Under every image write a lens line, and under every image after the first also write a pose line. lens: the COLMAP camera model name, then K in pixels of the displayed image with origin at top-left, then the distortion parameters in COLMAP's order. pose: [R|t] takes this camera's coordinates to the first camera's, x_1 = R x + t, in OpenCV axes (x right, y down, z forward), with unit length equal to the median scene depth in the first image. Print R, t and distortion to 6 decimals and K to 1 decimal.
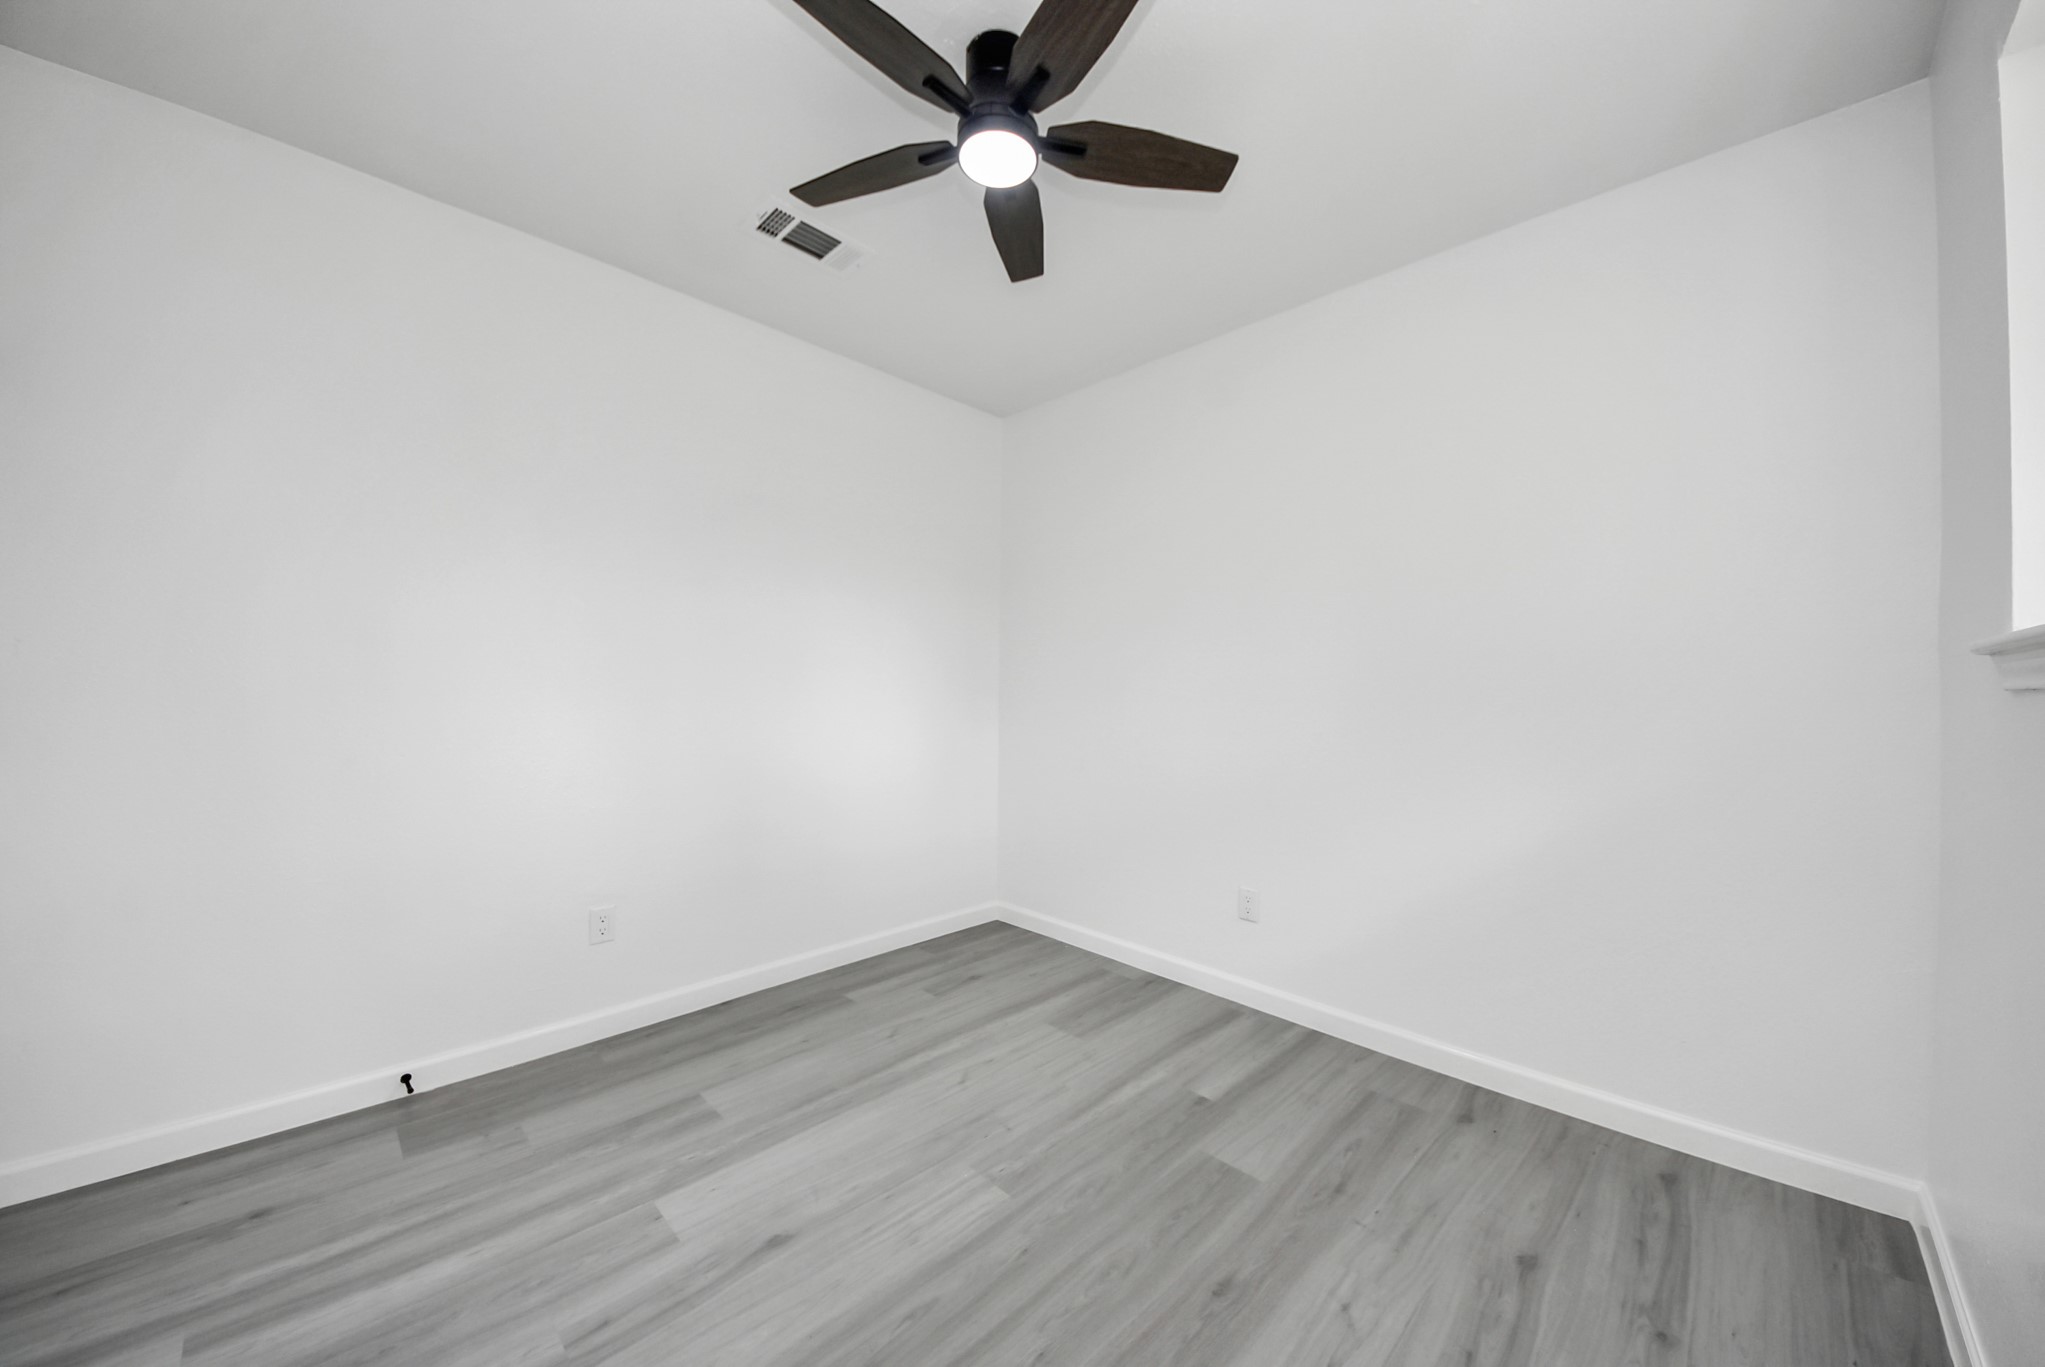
lens RADIAL K [[735.6, 0, 1034.0], [0, 735.6, 682.1], [0, 0, 1]] dist [0.016652, -0.013206]
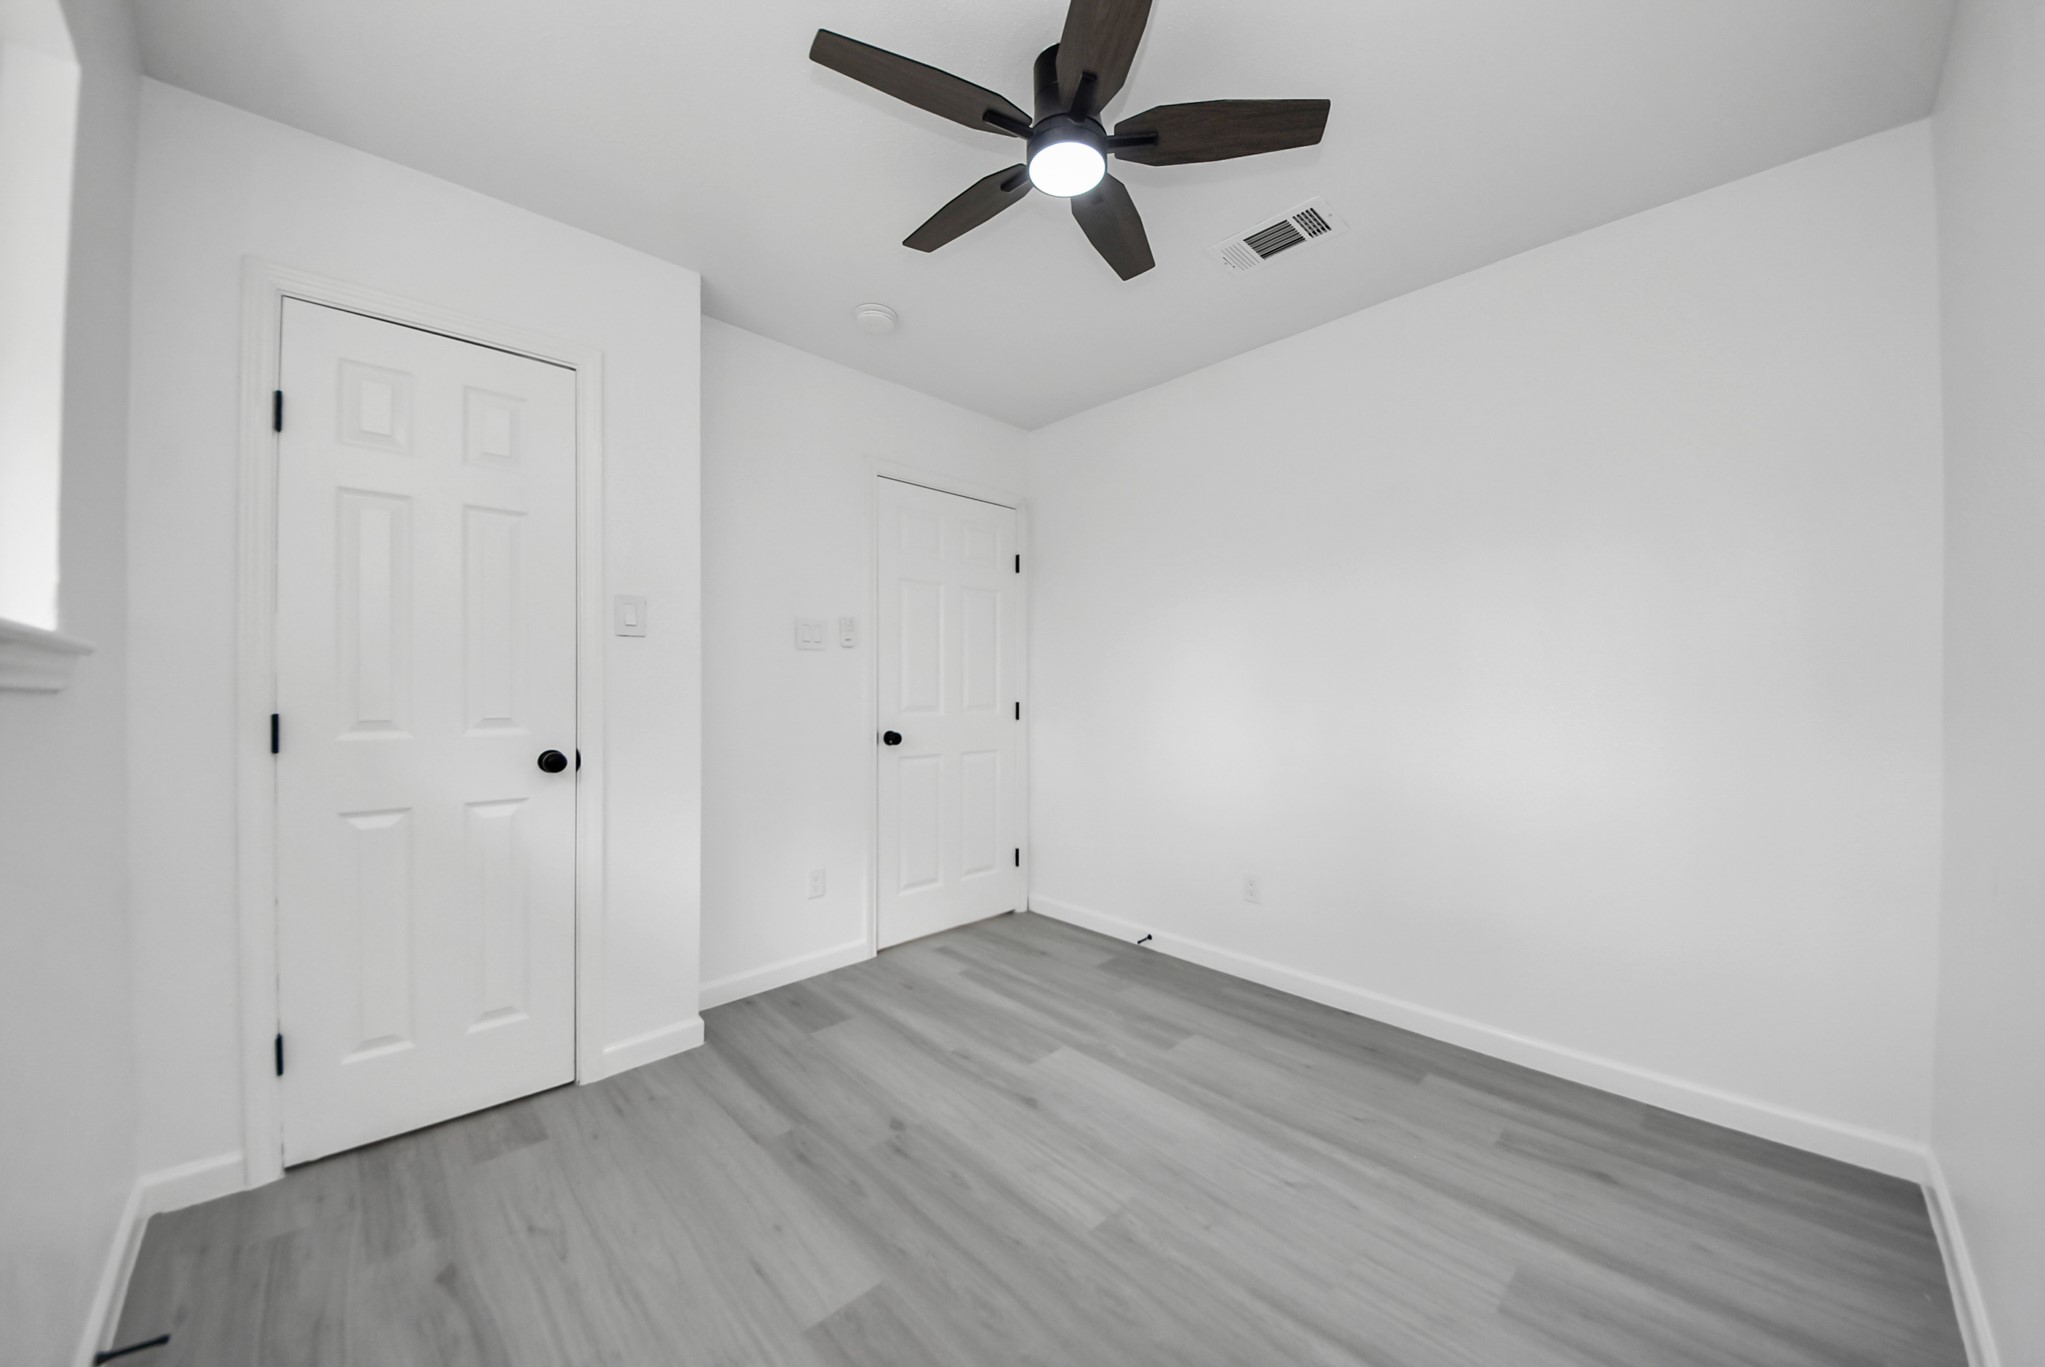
lens RADIAL K [[735.6, 0, 1024.4], [0, 735.6, 674.1], [0, 0, 1]] dist [0.016652, -0.013206]
pose [[-0.028563, -0.025614, -0.999264, 0.788593], [0.003304, 0.999664, -0.025719, 0.008861], [0.999587, -0.004036, -0.028469, 0.799041]]
